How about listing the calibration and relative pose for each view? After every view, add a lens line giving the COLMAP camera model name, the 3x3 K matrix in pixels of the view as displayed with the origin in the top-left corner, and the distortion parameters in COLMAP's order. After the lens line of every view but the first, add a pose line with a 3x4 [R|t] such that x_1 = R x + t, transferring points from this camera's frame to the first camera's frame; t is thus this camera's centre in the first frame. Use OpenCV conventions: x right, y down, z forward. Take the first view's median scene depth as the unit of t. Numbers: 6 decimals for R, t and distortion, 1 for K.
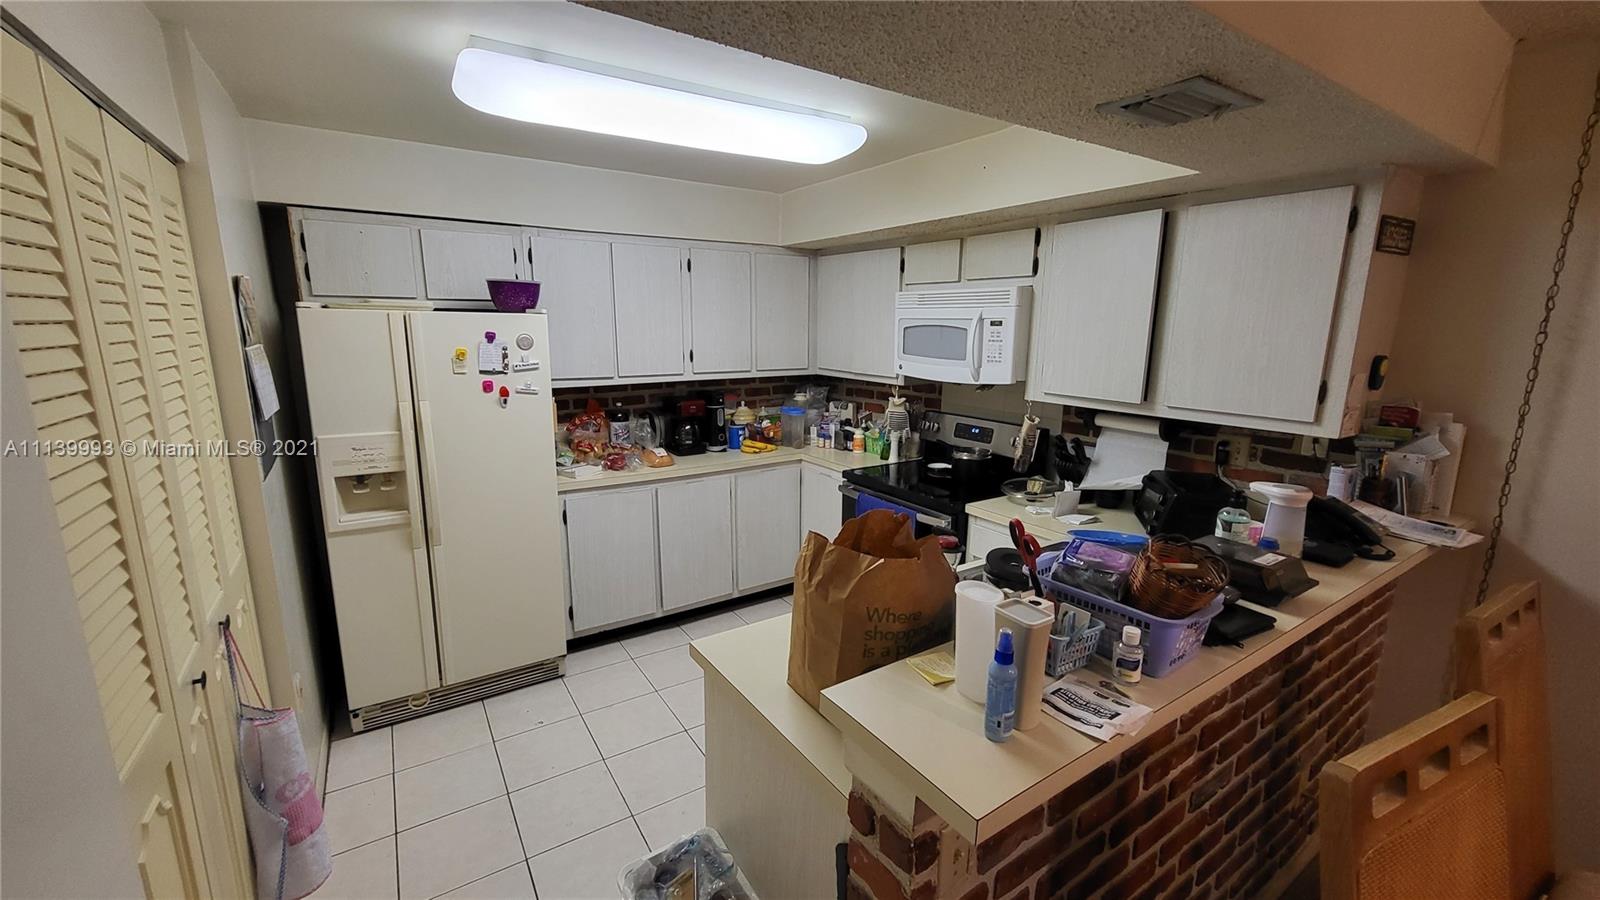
lens RADIAL K [[636.3, 0, 798.8], [0, 636.3, 453.7], [0, 0, 1]] dist [0.002024, -0.000830]
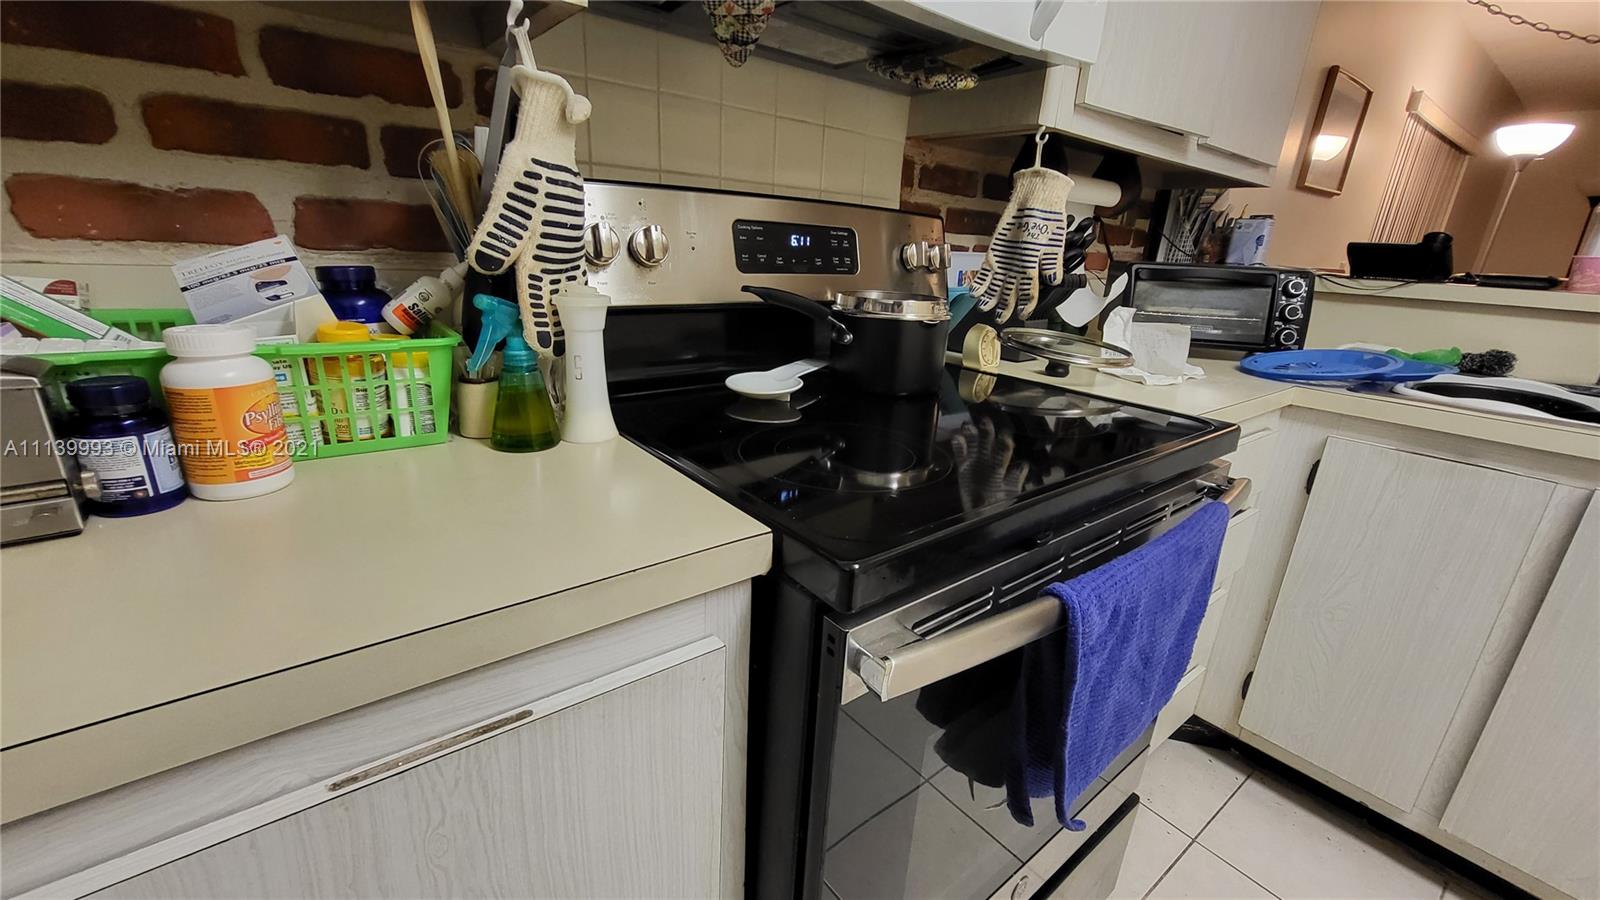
lens RADIAL K [[636.3, 0, 798.8], [0, 636.3, 453.7], [0, 0, 1]] dist [0.002024, -0.000830]
pose [[-0.078120, -0.328087, 0.941412, -0.056329], [0.148181, 0.929987, 0.336402, -0.046365], [-0.985870, 0.165779, -0.024034, 1.069607]]
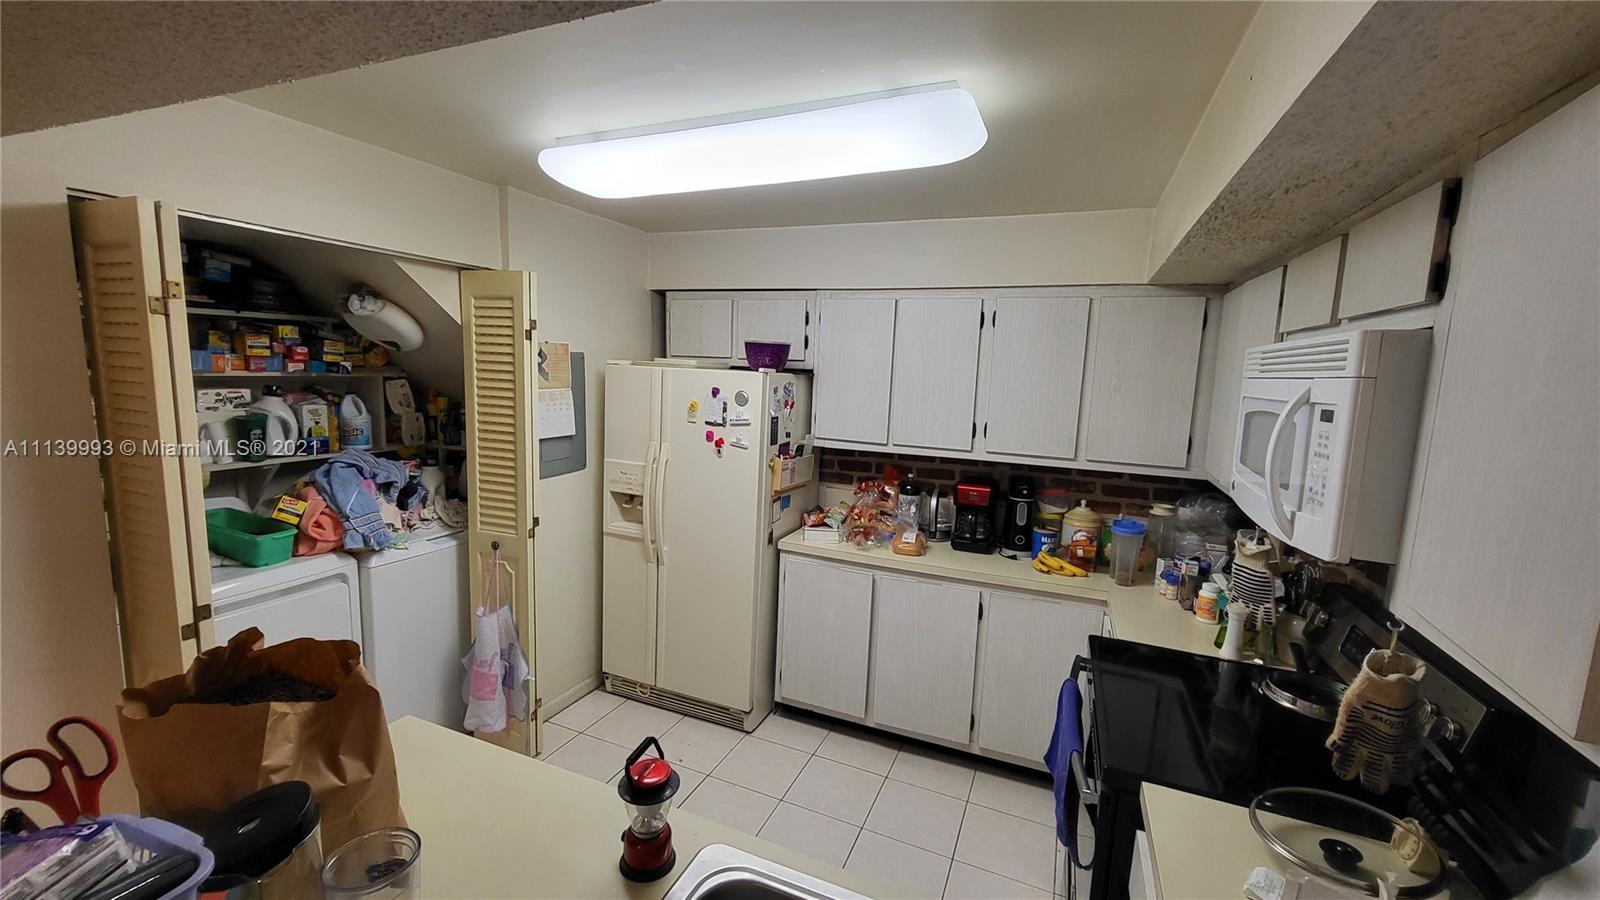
lens RADIAL K [[636.3, 0, 798.8], [0, 636.3, 453.7], [0, 0, 1]] dist [0.002024, -0.000830]
pose [[0.554540, 0.125359, -0.822661, 0.420220], [-0.203920, 0.978917, 0.011711, -0.100025], [0.806785, 0.161263, 0.568412, 0.419775]]
